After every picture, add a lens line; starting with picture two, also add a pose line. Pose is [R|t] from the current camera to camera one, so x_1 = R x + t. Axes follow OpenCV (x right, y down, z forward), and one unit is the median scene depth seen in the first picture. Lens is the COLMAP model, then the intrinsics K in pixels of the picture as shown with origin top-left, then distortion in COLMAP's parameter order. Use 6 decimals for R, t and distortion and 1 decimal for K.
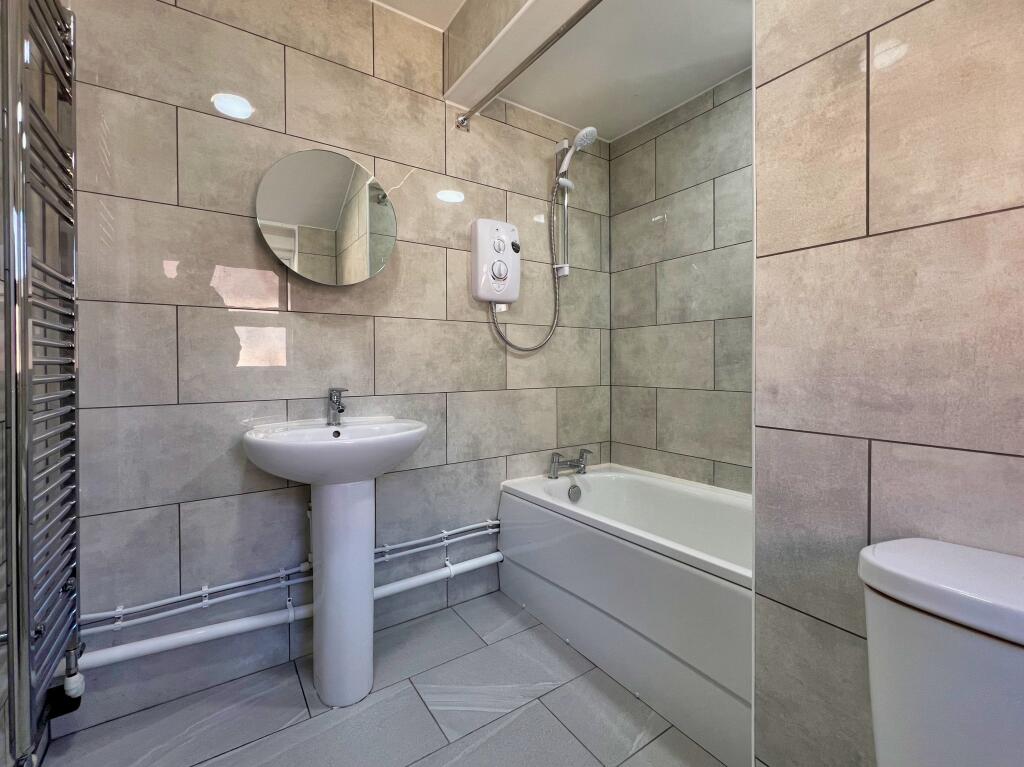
lens RADIAL K [[438.3, 0, 510.7], [0, 438.3, 374.2], [0, 0, 1]] dist [-0.003136, -0.000349]
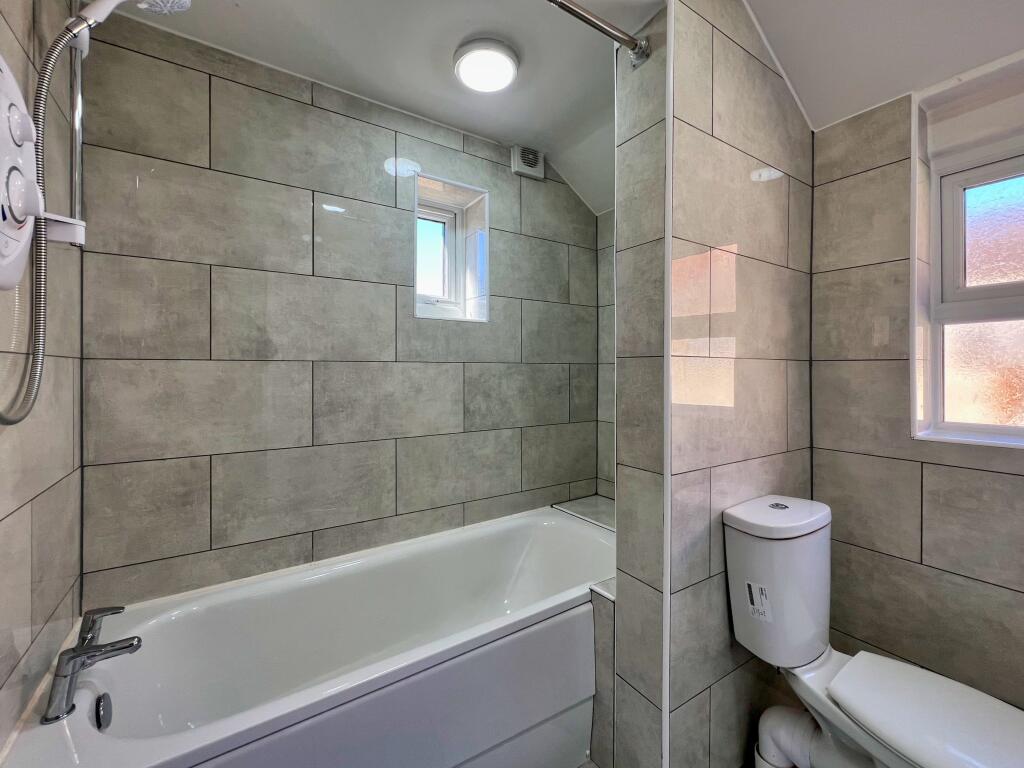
lens RADIAL K [[438.3, 0, 512.1], [0, 438.3, 374.6], [0, 0, 1]] dist [-0.003136, -0.000349]
pose [[0.006678, -0.006302, 0.999958, -0.330678], [0.021978, 0.999740, 0.006154, -0.086862], [-0.999736, 0.021935, 0.006815, 0.567912]]
